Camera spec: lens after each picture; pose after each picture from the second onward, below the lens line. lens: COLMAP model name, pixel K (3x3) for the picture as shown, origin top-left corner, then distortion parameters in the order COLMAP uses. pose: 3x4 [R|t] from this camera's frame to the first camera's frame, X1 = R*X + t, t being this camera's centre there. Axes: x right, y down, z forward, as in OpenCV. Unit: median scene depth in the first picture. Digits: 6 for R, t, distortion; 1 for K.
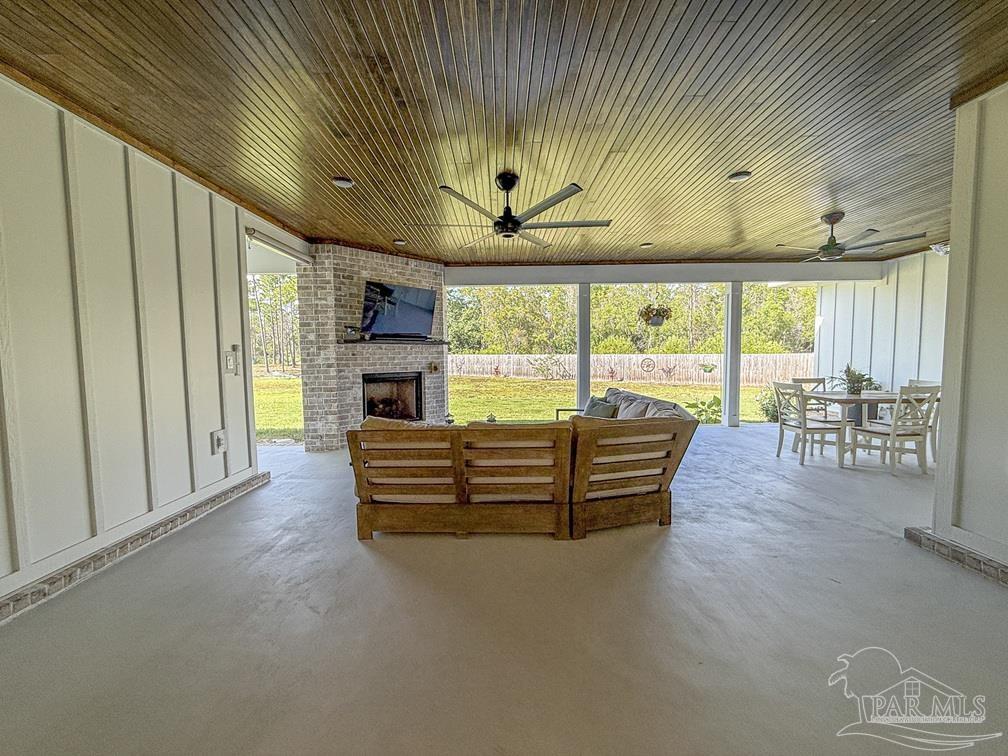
lens RADIAL K [[402.4, 0, 500.6], [0, 402.4, 378.9], [0, 0, 1]] dist [-0.003474, 0.000257]
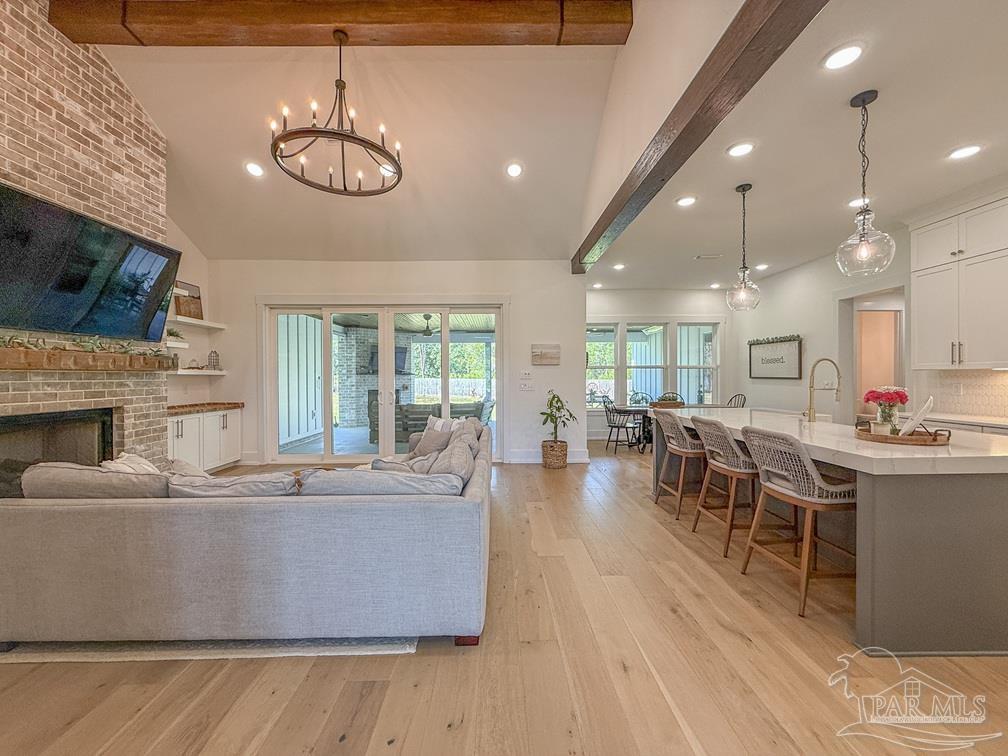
lens RADIAL K [[402.4, 0, 500.6], [0, 402.4, 378.9], [0, 0, 1]] dist [-0.003474, 0.000257]
pose [[0.999828, 0.006458, 0.017358, 0.293259], [-0.005420, 0.998233, -0.059182, 0.049544], [-0.017709, 0.059077, 0.998096, -1.058090]]
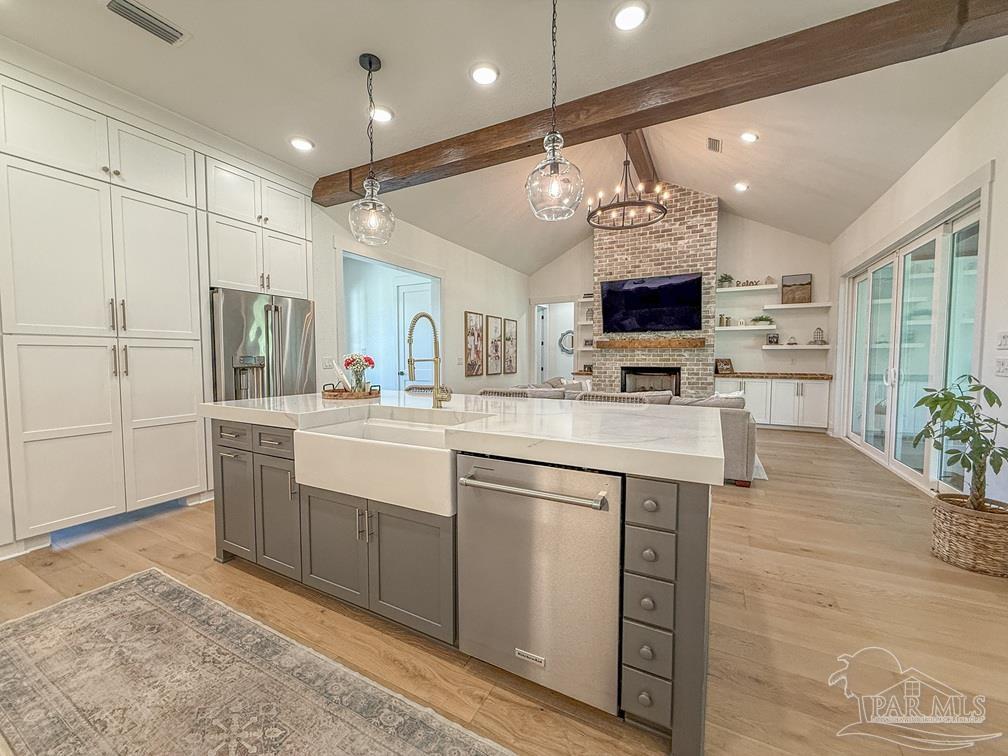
lens RADIAL K [[402.4, 0, 500.6], [0, 402.4, 378.9], [0, 0, 1]] dist [-0.003474, 0.000257]
pose [[-0.465577, 0.059460, -0.883008, 1.065326], [-0.052818, 0.994095, 0.094789, 0.005179], [0.883430, 0.090770, -0.459687, -0.258735]]
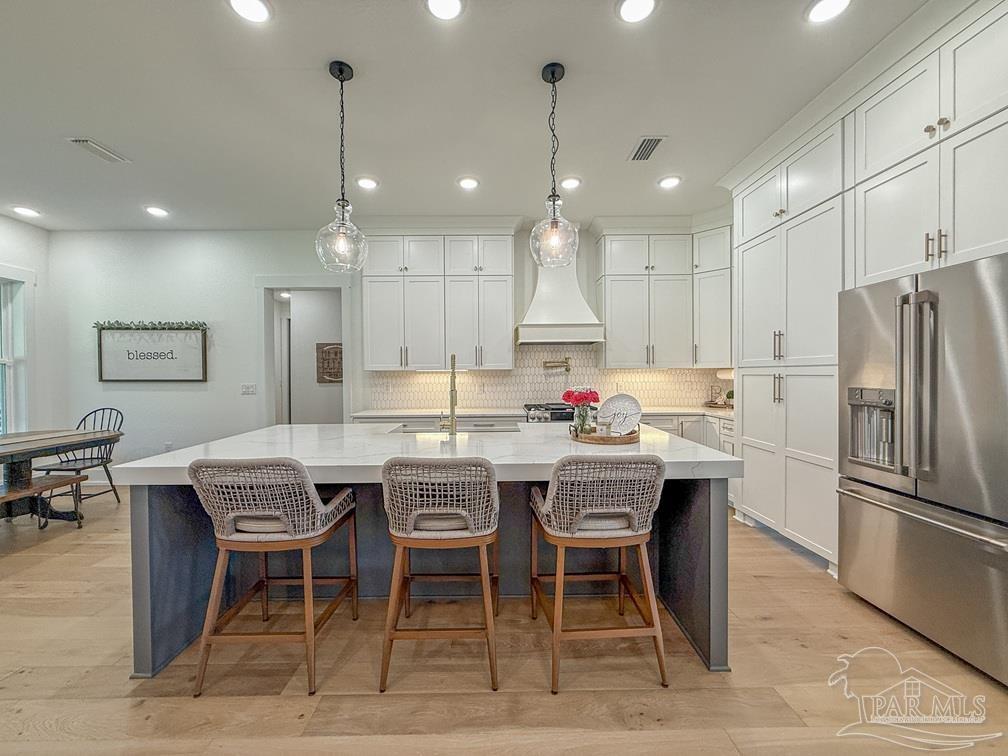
lens RADIAL K [[402.4, 0, 500.6], [0, 402.4, 378.9], [0, 0, 1]] dist [-0.003474, 0.000257]
pose [[-0.014713, -0.002210, 0.999889, 0.294134], [0.072721, 0.997347, 0.003274, 0.014578], [-0.997244, 0.072761, -0.014513, -0.544607]]
